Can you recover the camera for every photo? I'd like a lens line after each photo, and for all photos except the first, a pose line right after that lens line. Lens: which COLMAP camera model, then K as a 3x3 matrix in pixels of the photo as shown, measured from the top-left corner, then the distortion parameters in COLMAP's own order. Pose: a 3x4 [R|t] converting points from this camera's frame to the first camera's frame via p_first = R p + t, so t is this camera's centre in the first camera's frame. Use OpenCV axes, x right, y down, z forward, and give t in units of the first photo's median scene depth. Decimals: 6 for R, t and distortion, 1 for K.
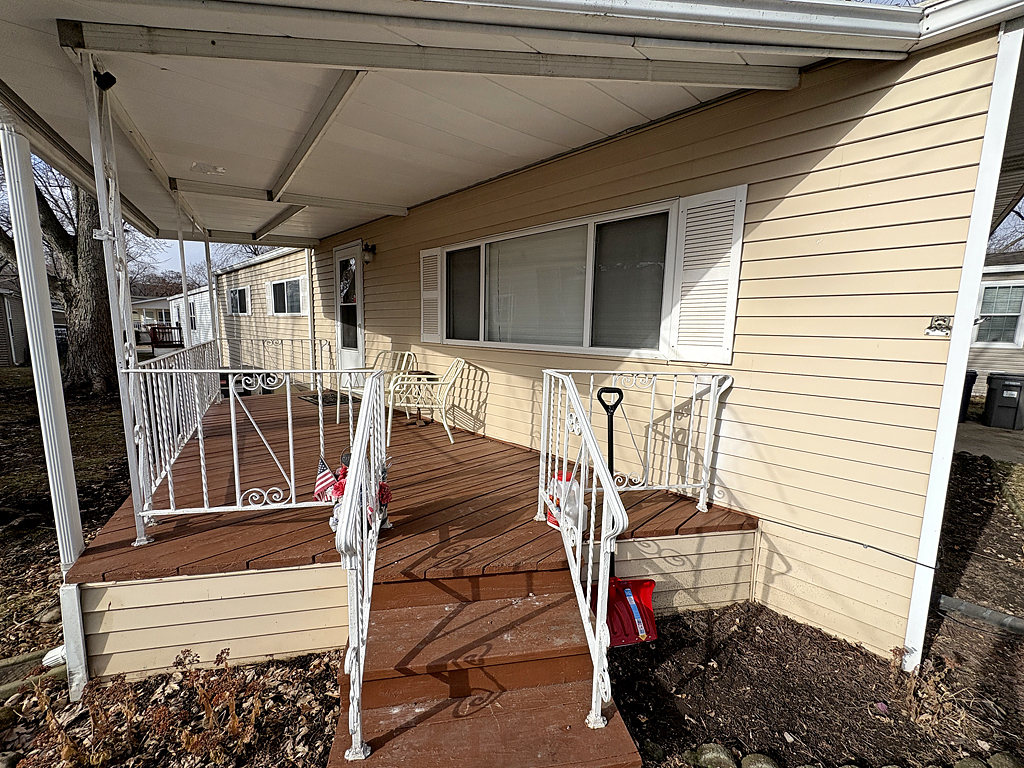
lens RADIAL K [[410.2, 0, 513.5], [0, 410.2, 384.9], [0, 0, 1]] dist [-0.000205, -0.000009]
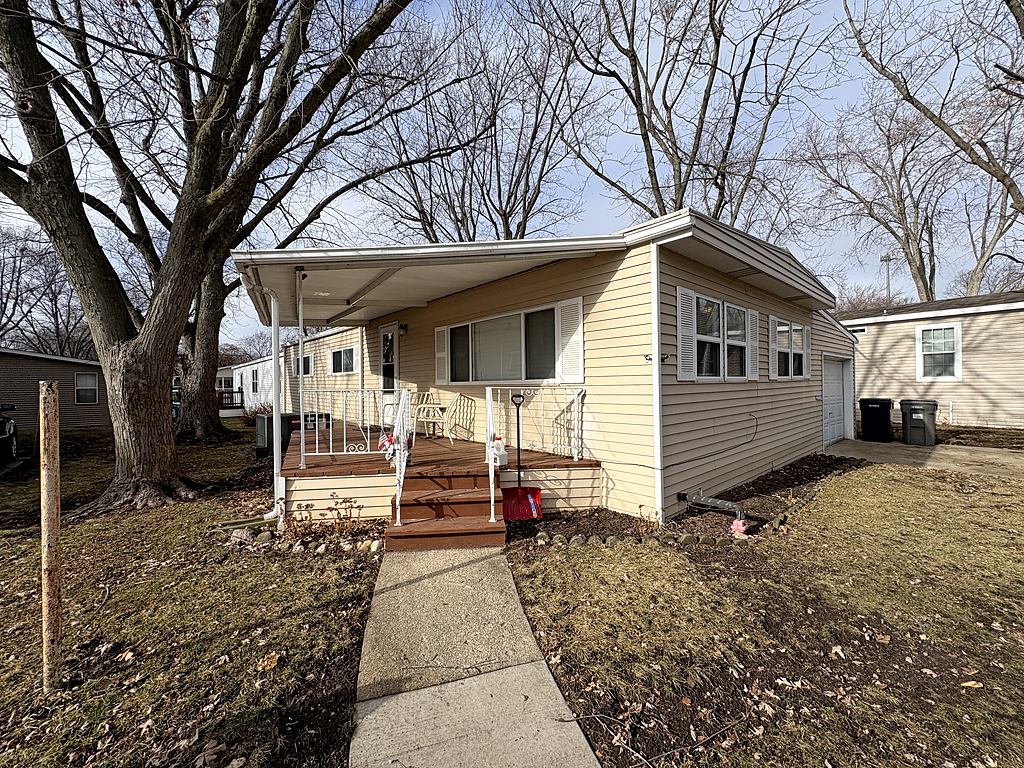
lens RADIAL K [[410.2, 0, 513.5], [0, 410.2, 384.9], [0, 0, 1]] dist [-0.000205, -0.000009]
pose [[0.997234, -0.034906, -0.065624, 0.217260], [0.025512, 0.989978, -0.138896, 0.150254], [0.069815, 0.136837, 0.988130, -0.650913]]
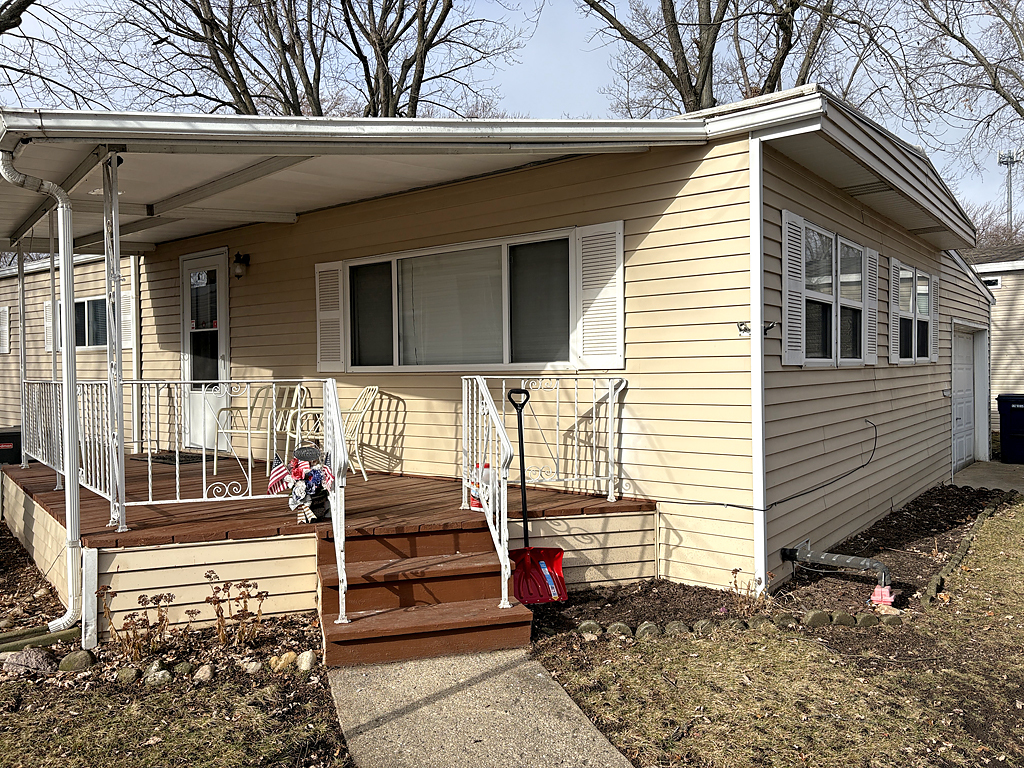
lens RADIAL K [[781.2, 0, 512.0], [0, 781.2, 384.0], [0, 0, 1]] dist [0.051415, -0.055638]
pose [[0.992722, -0.035650, 0.115030, -0.026583], [0.049125, 0.991973, -0.116516, 0.156869], [-0.109953, 0.121319, 0.986505, -0.761511]]
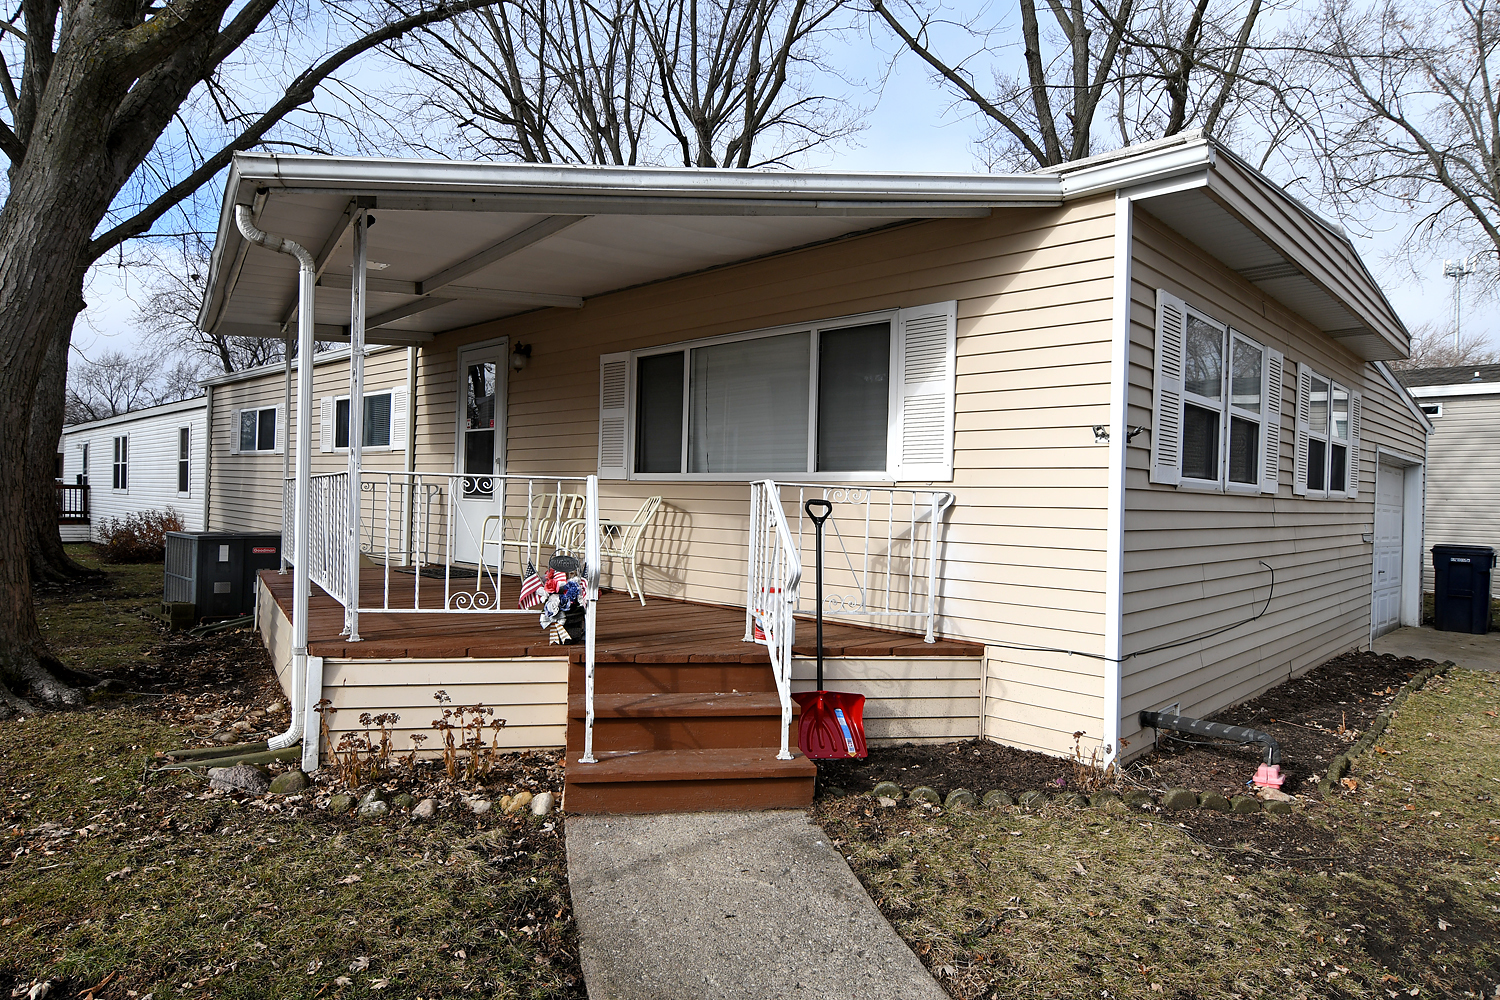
lens RADIAL K [[894.4, 0, 749.6], [0, 894.4, 507.4], [0, 0, 1]] dist [0.000828, -0.016664]
pose [[0.999947, 0.004256, 0.009403, 0.030870], [-0.003006, 0.991615, -0.129189, 0.186526], [-0.009874, 0.129153, 0.991575, -0.690978]]
